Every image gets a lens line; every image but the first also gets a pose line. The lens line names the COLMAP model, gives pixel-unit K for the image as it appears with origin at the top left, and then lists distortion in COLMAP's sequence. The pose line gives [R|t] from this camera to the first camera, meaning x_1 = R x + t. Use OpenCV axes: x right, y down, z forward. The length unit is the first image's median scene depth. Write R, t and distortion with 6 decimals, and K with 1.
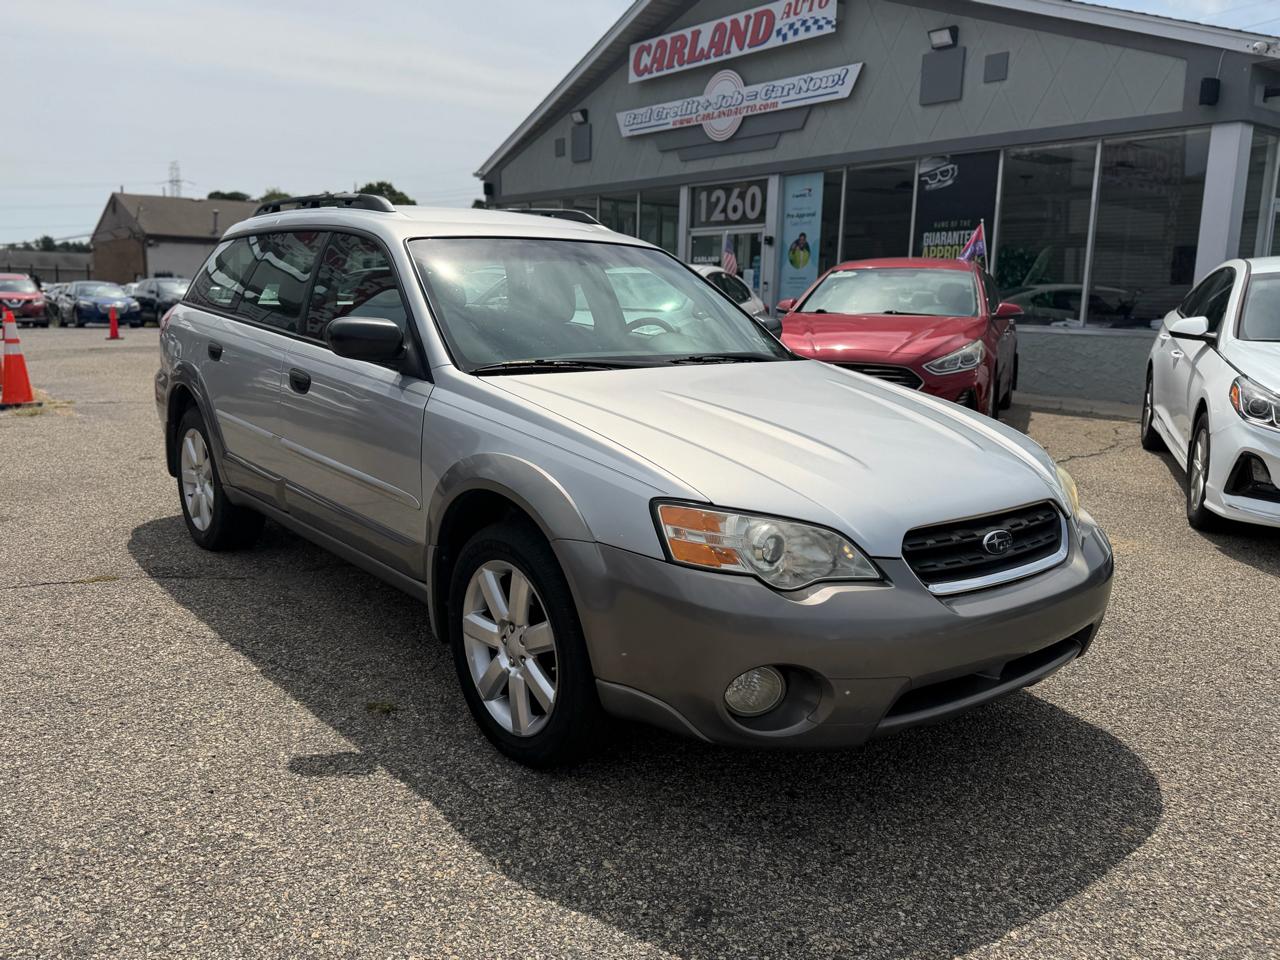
lens RADIAL K [[1117.8, 0, 640.0], [0, 1117.8, 480.0], [0, 0, 1]] dist [-0.034573, -0.005068]
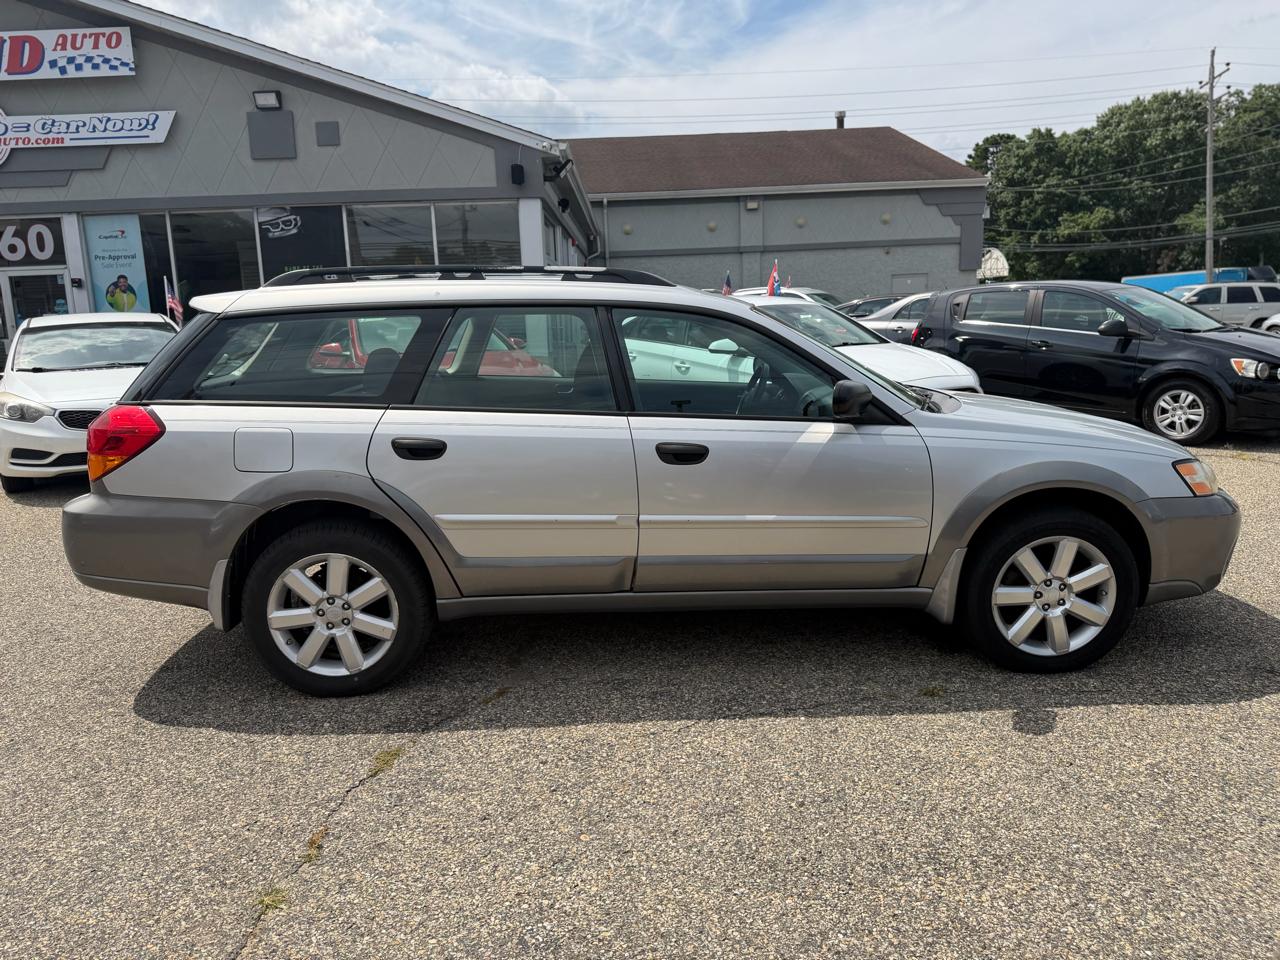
lens RADIAL K [[948.1, 0, 648.1], [0, 948.1, 480.5], [0, 0, 1]] dist [-0.006396, -0.010713]
pose [[0.568824, -0.176622, 0.803271, -0.304096], [0.167346, 0.981093, 0.097218, -0.046997], [-0.805255, 0.079124, 0.587626, 0.147718]]
